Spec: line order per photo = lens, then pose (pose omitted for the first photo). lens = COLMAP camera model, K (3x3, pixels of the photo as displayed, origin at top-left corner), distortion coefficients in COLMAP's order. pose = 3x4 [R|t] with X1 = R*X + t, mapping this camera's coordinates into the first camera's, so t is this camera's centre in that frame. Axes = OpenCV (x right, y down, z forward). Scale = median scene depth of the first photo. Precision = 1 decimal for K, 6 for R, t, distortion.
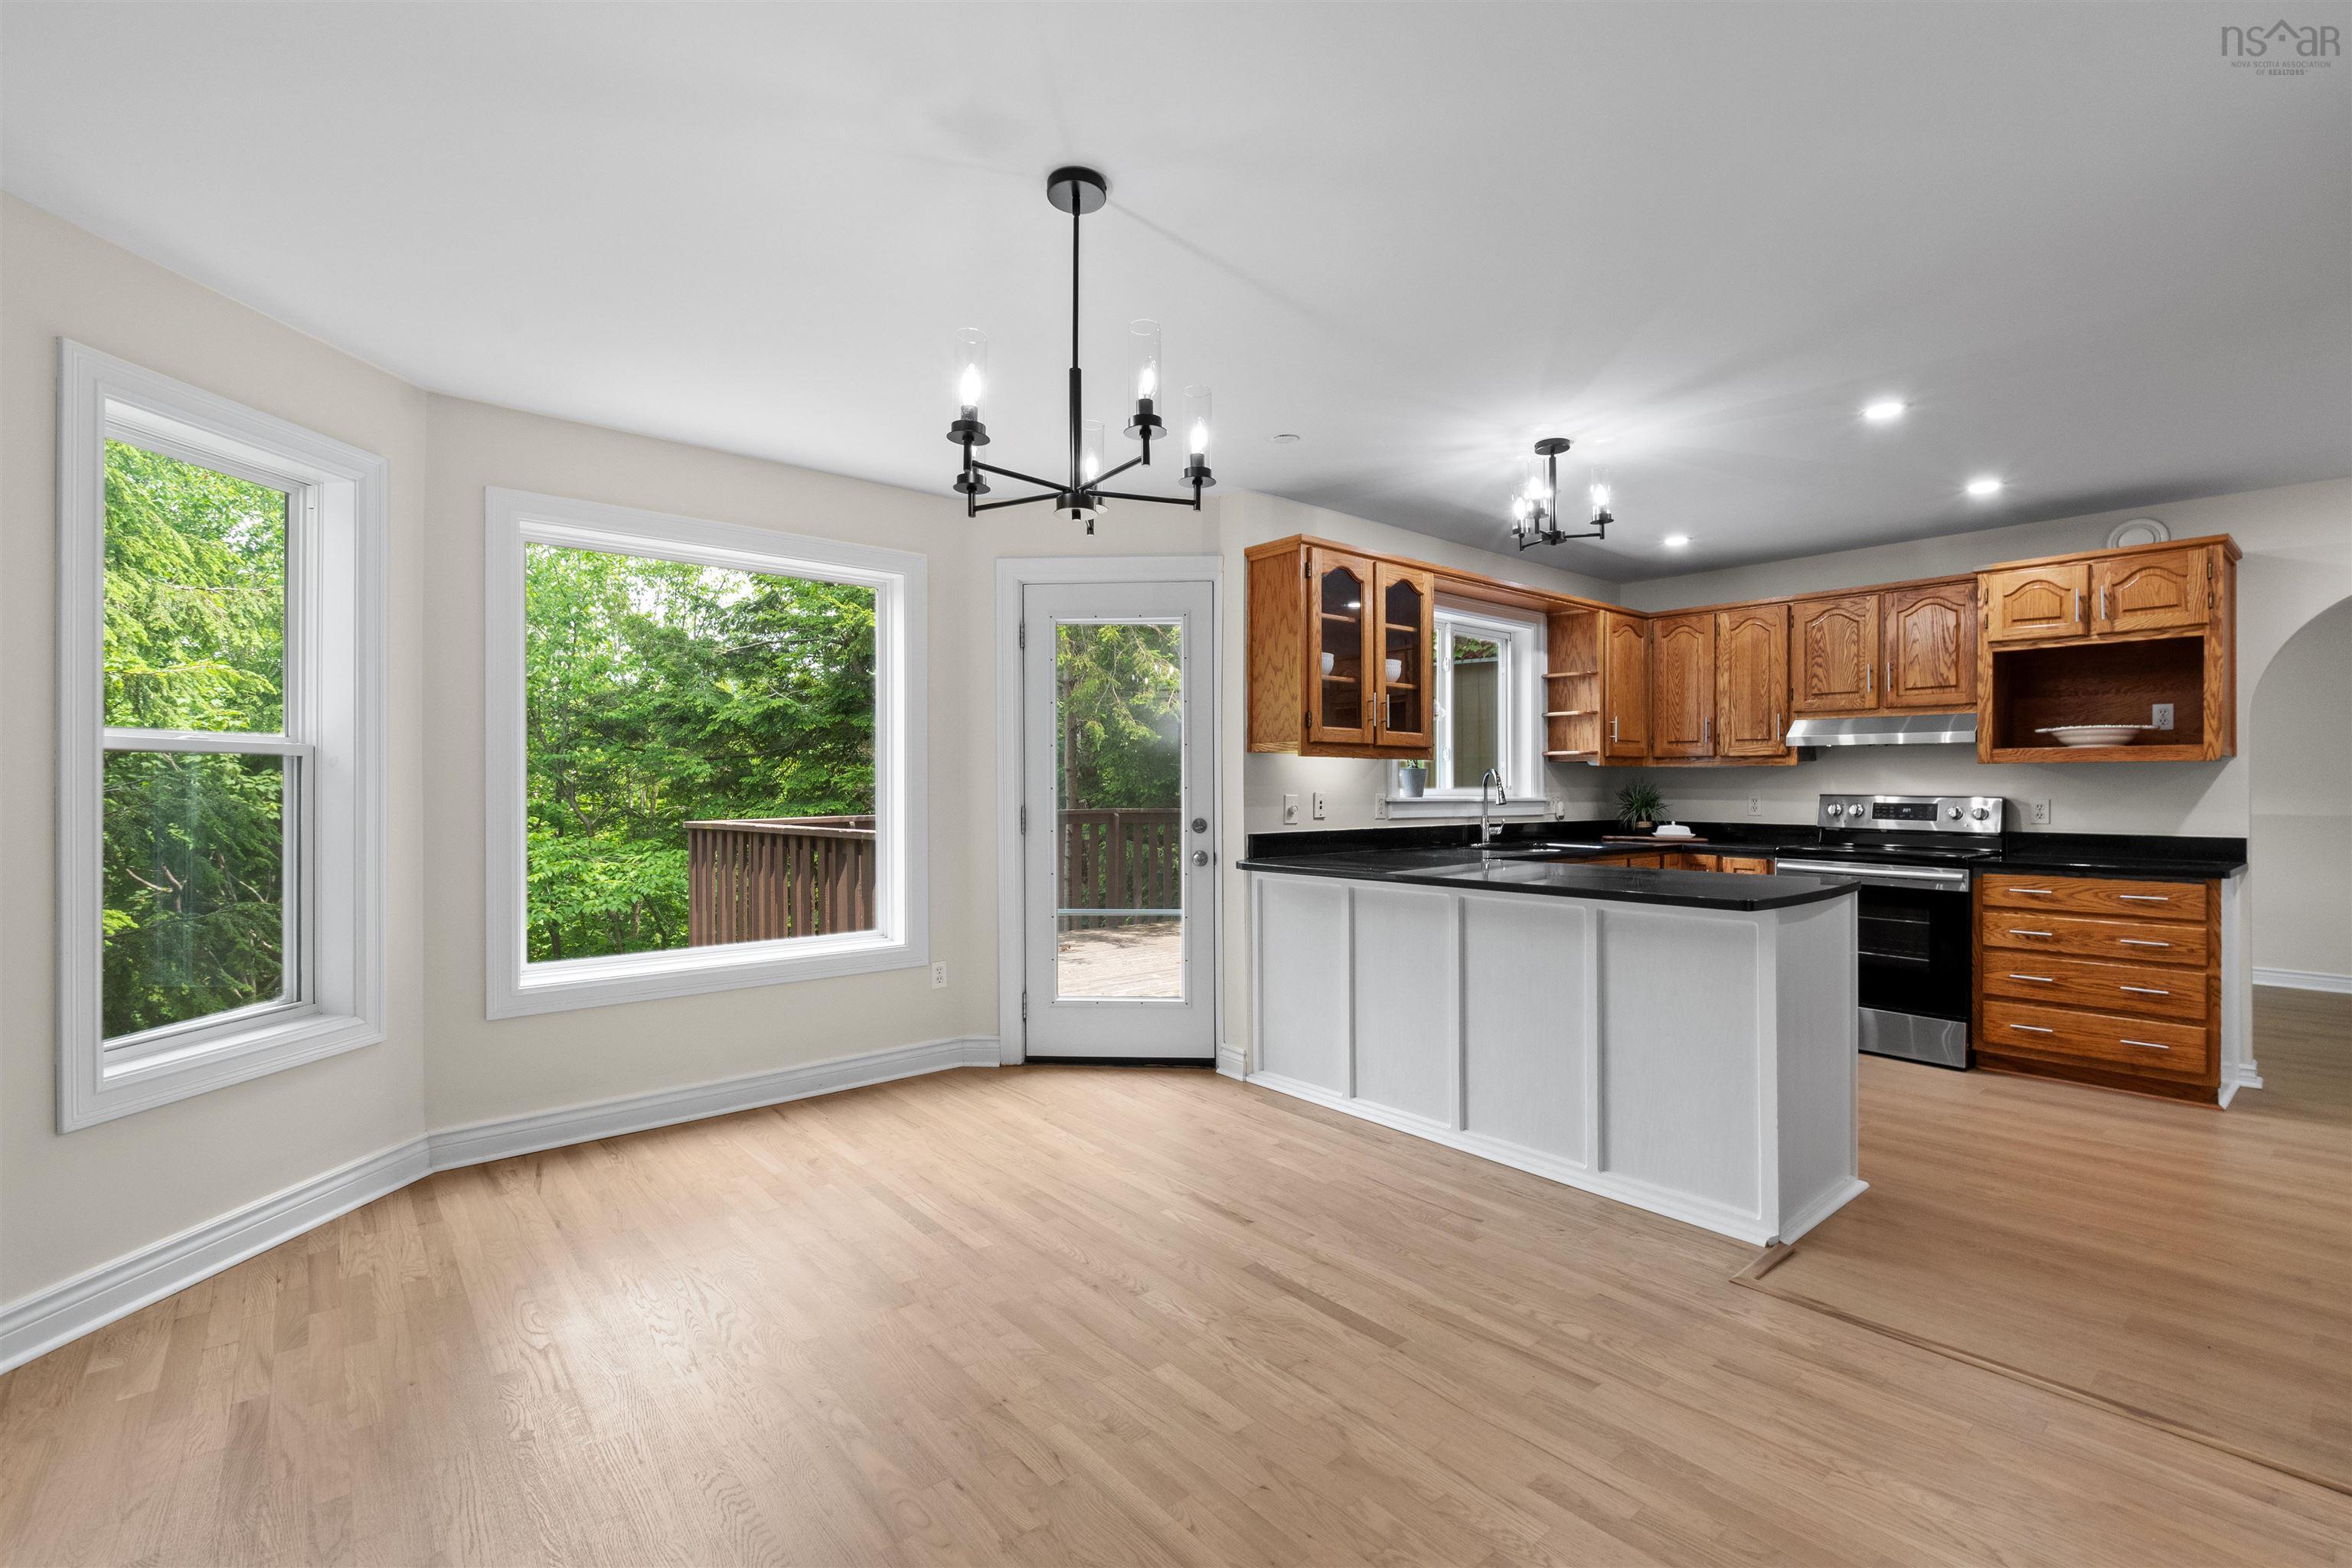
lens RADIAL K [[1042.0, 0, 1182.4], [0, 1042.0, 781.0], [0, 0, 1]] dist [0.000932, -0.000008]
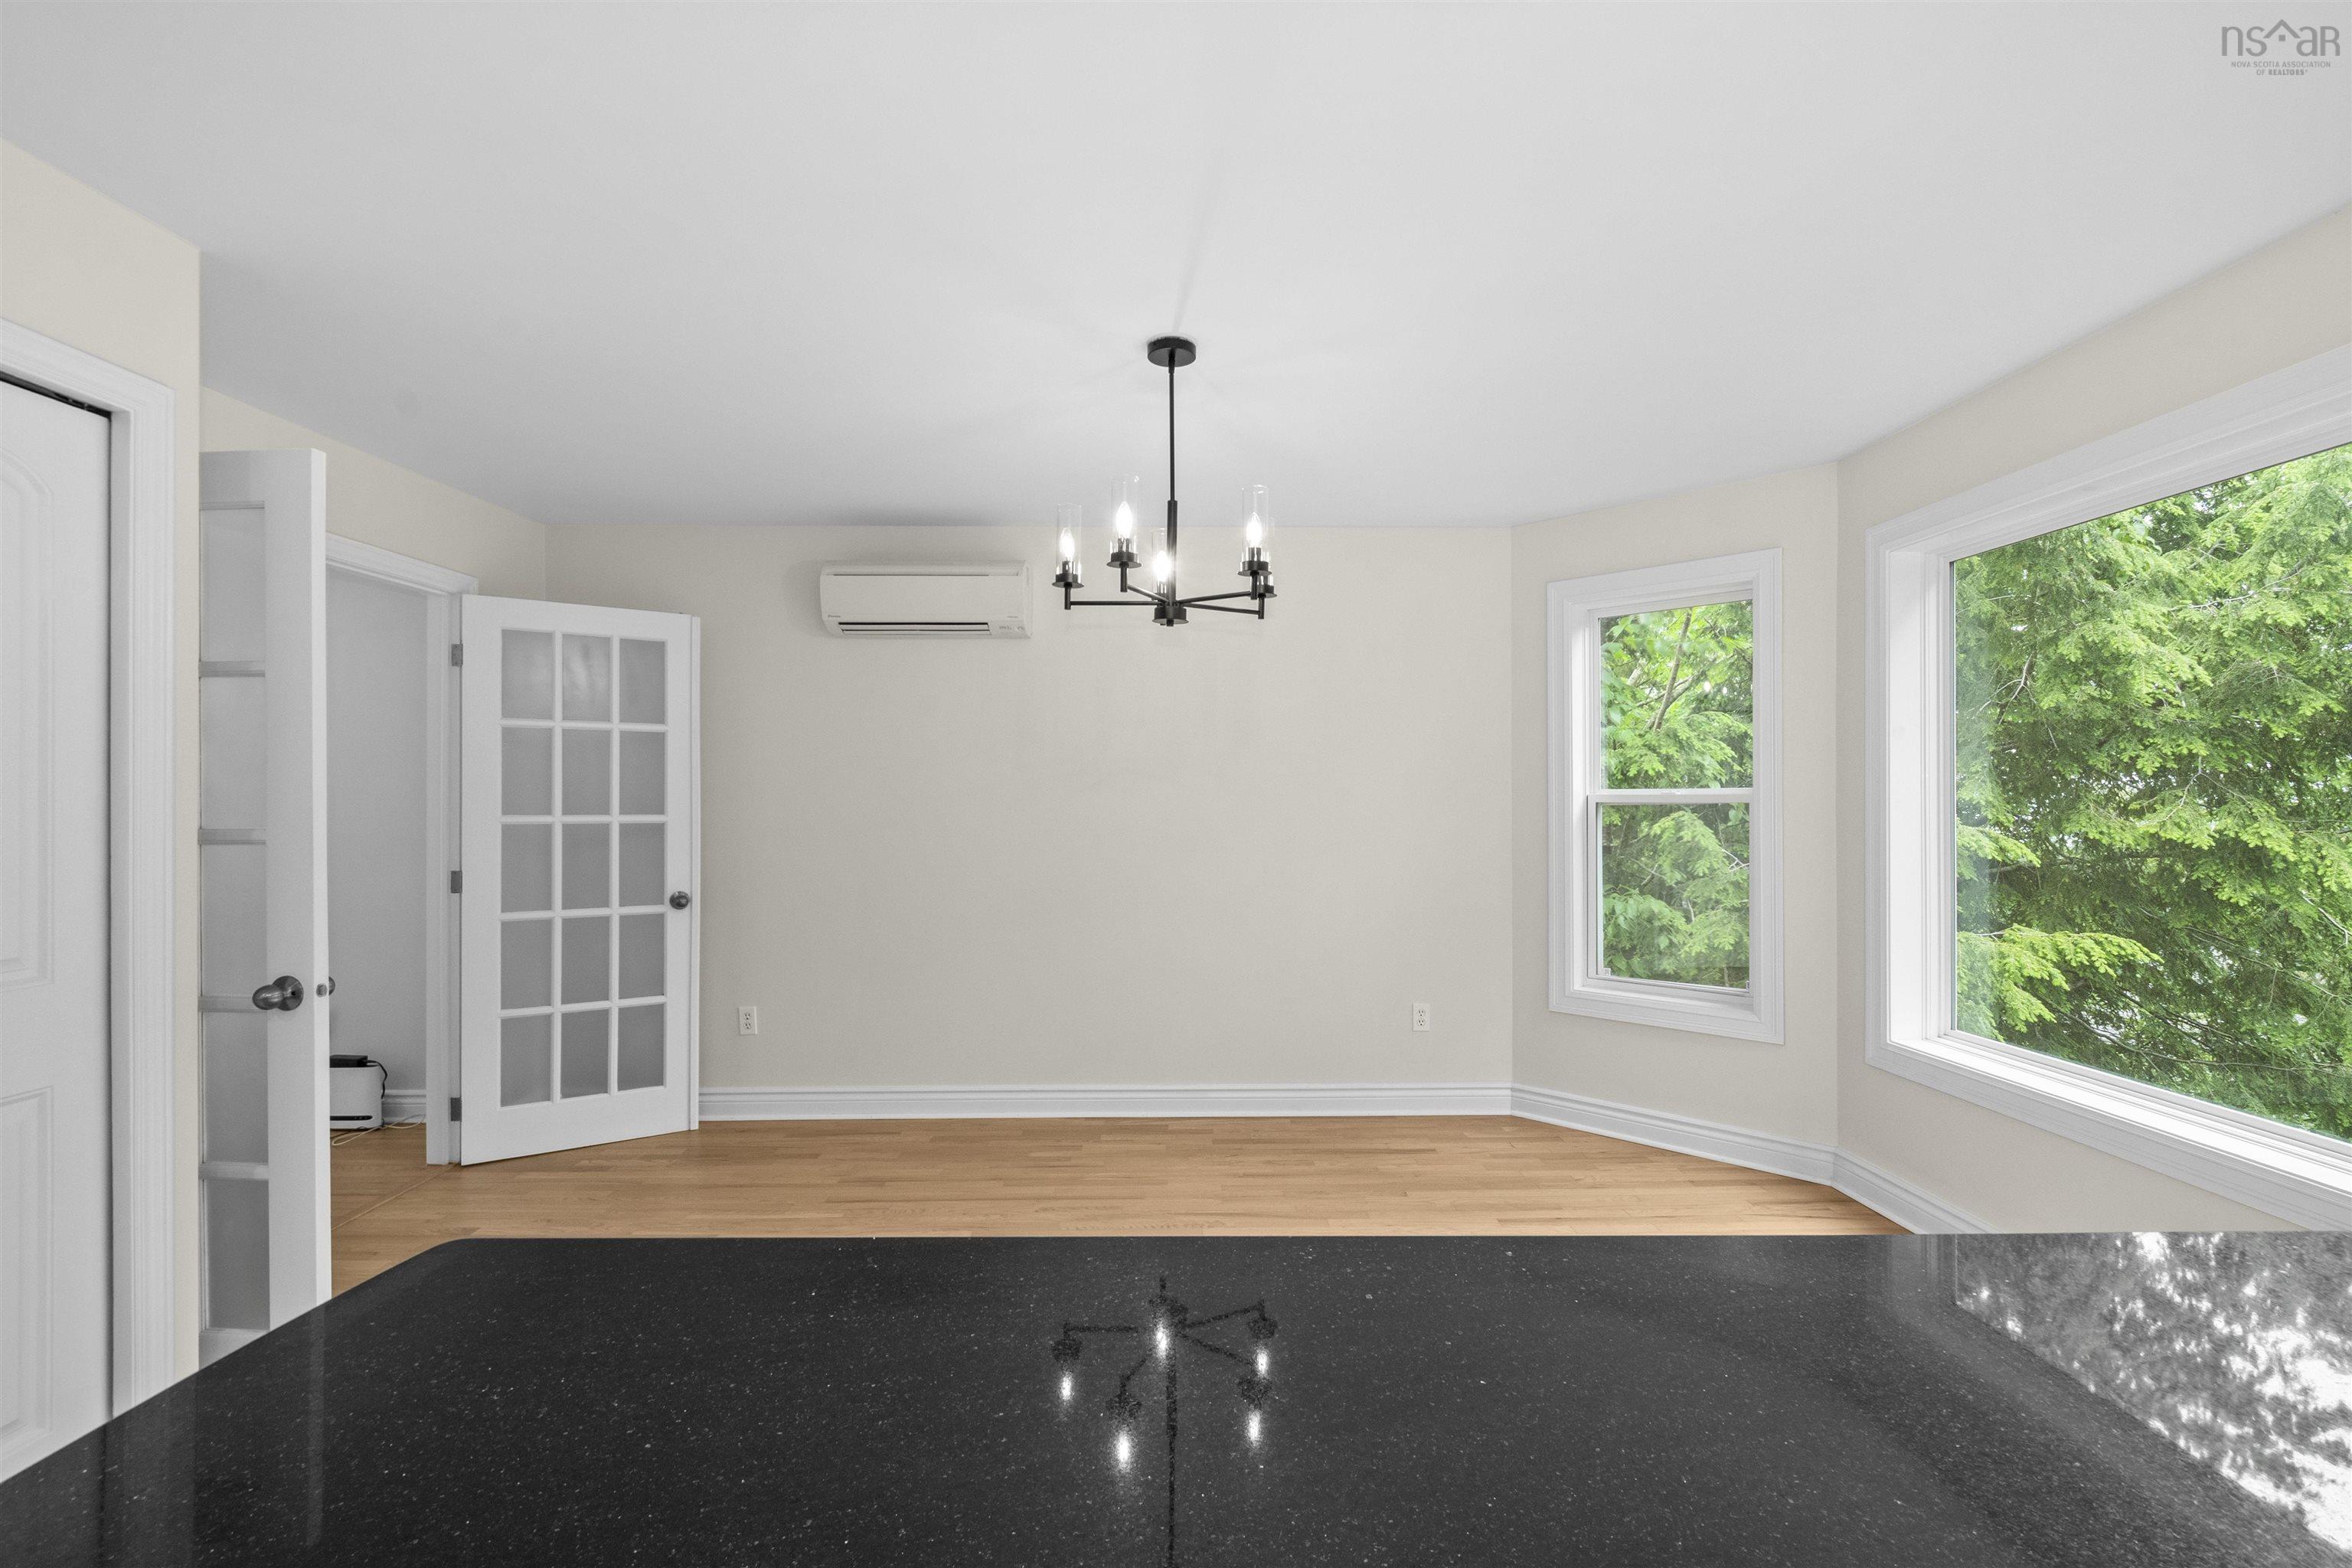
lens RADIAL K [[1055.8, 0, 1176.0], [0, 1055.8, 784.0], [0, 0, 1]] dist [-0.002254, -0.000466]
pose [[-0.635929, -0.004054, -0.771737, 0.348777], [0.009643, 0.999866, -0.013199, -0.019942], [0.771687, -0.015836, -0.635805, 0.739265]]
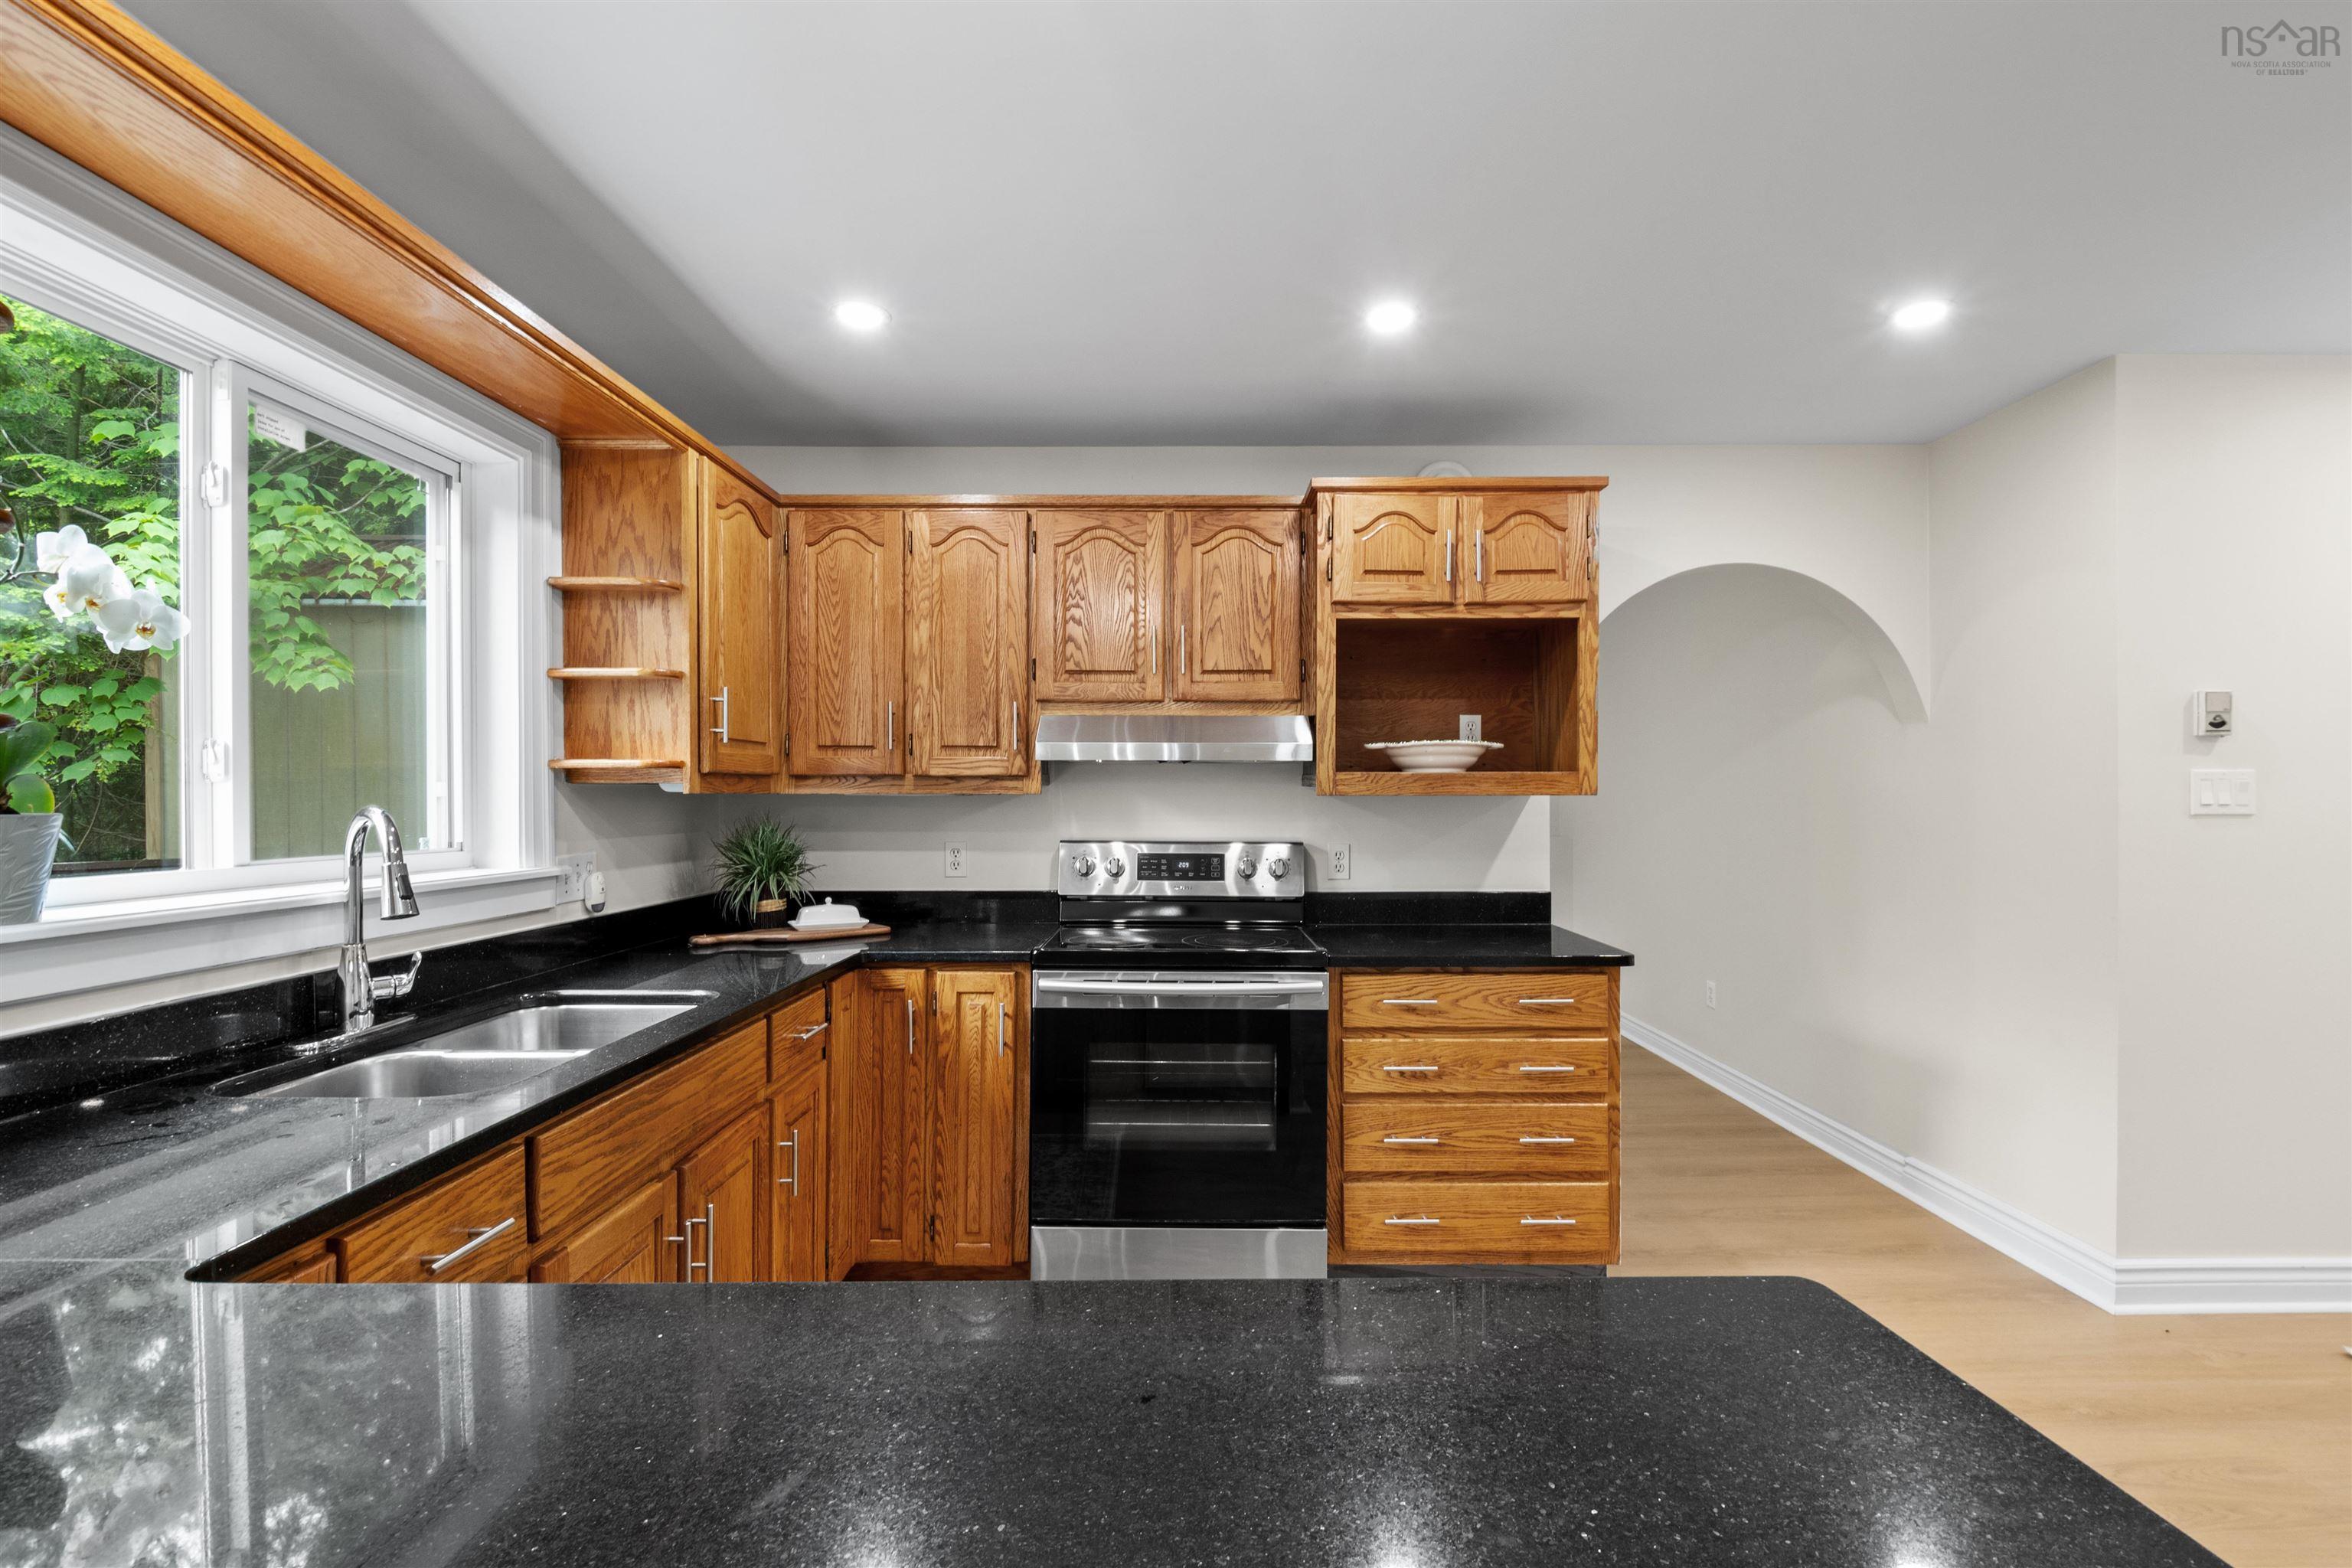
lens RADIAL K [[1034.5, 0, 1190.1], [0, 1034.5, 797.2], [0, 0, 1]] dist [0.000384, -0.006548]
pose [[0.645877, -0.005459, 0.763422, 0.213809], [-0.001379, 0.999964, 0.008317, -0.018389], [-0.763440, -0.006424, 0.645846, 0.586453]]
